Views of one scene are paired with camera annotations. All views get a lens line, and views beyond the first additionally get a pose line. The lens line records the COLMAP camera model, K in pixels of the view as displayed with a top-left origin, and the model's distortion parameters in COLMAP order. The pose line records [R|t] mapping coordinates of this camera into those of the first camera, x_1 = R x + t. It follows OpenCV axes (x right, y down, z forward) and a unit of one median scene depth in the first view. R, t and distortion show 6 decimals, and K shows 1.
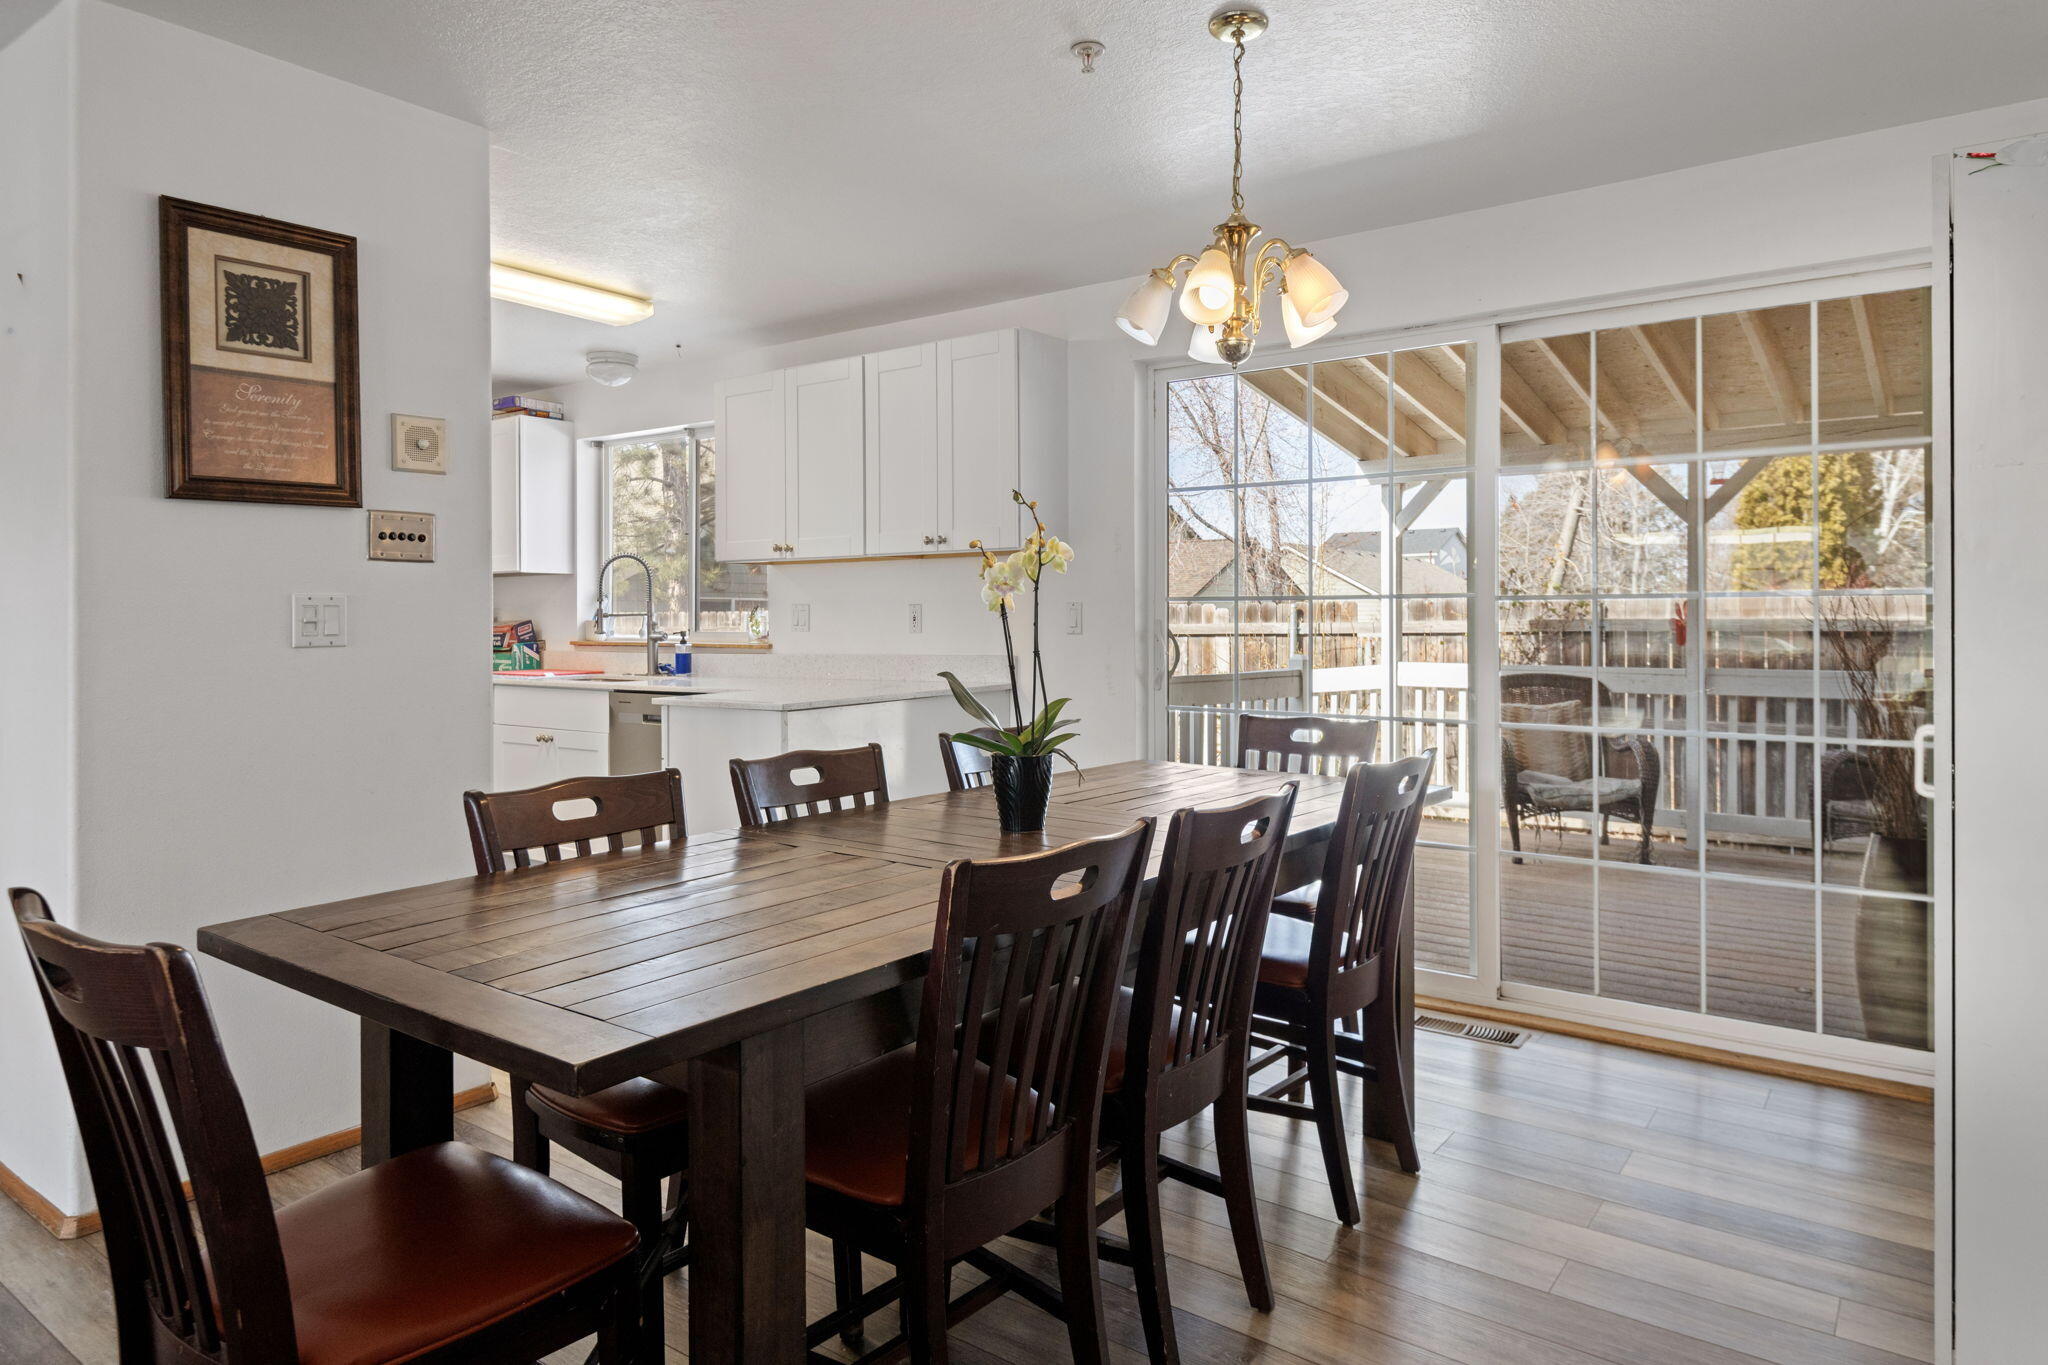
lens RADIAL K [[1245.6, 0, 1024.0], [0, 1245.6, 682.5], [0, 0, 1]] dist [-0.053883, -0.000126]
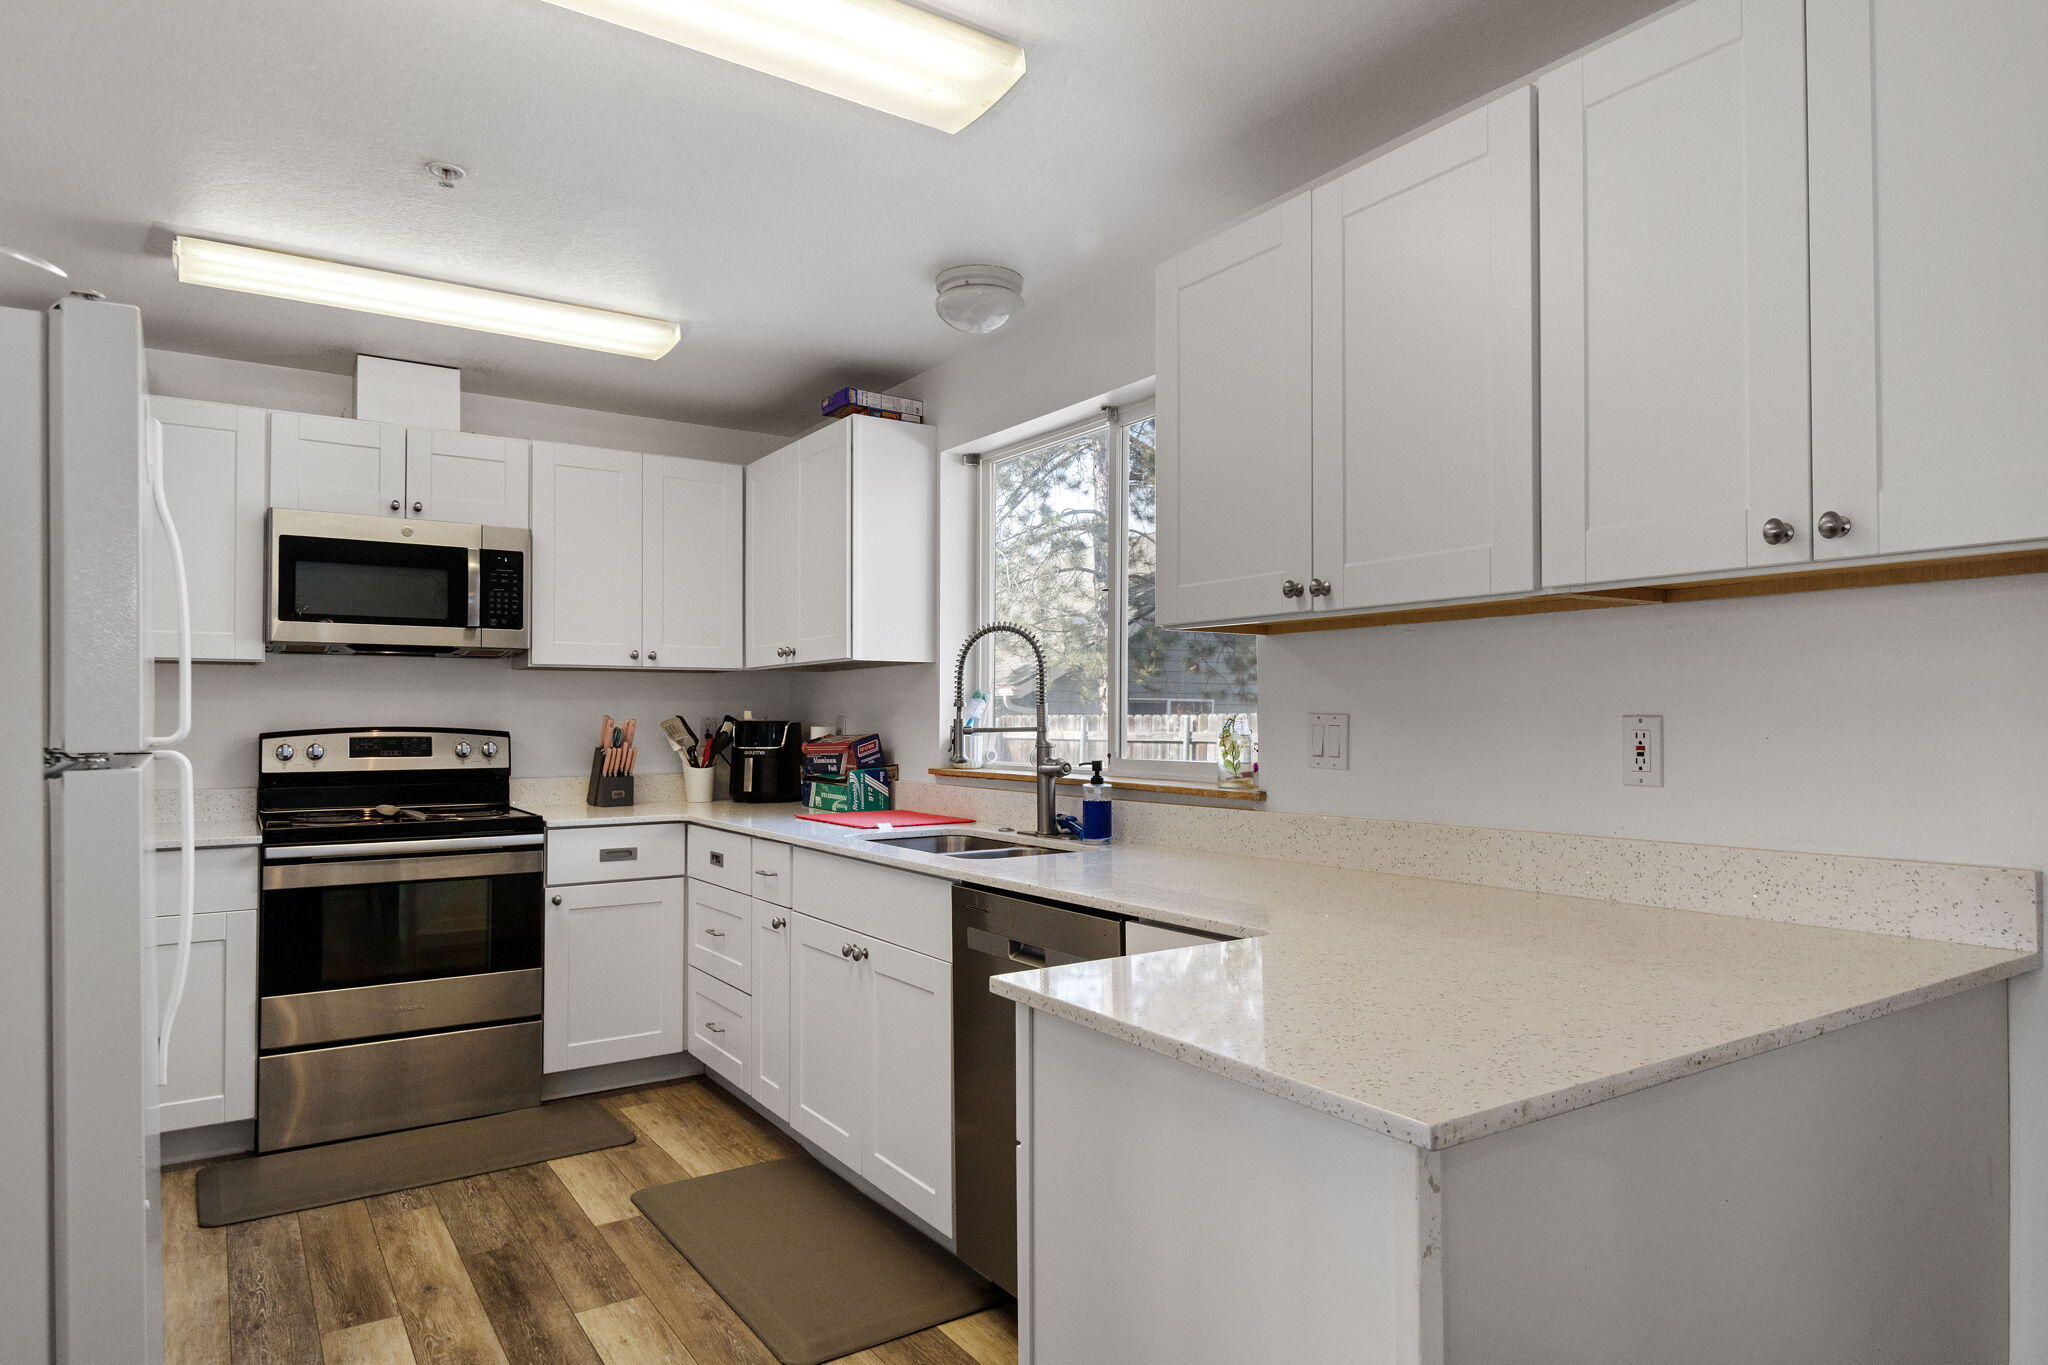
lens RADIAL K [[1152.0, 0, 1024.0], [0, 1152.0, 682.5], [0, 0, 1]] dist [-0.003503, -0.015409]
pose [[0.939061, -0.011453, -0.343560, -0.121205], [-0.016780, 0.996726, -0.079092, -0.032705], [0.343341, 0.080037, 0.935794, 0.476172]]
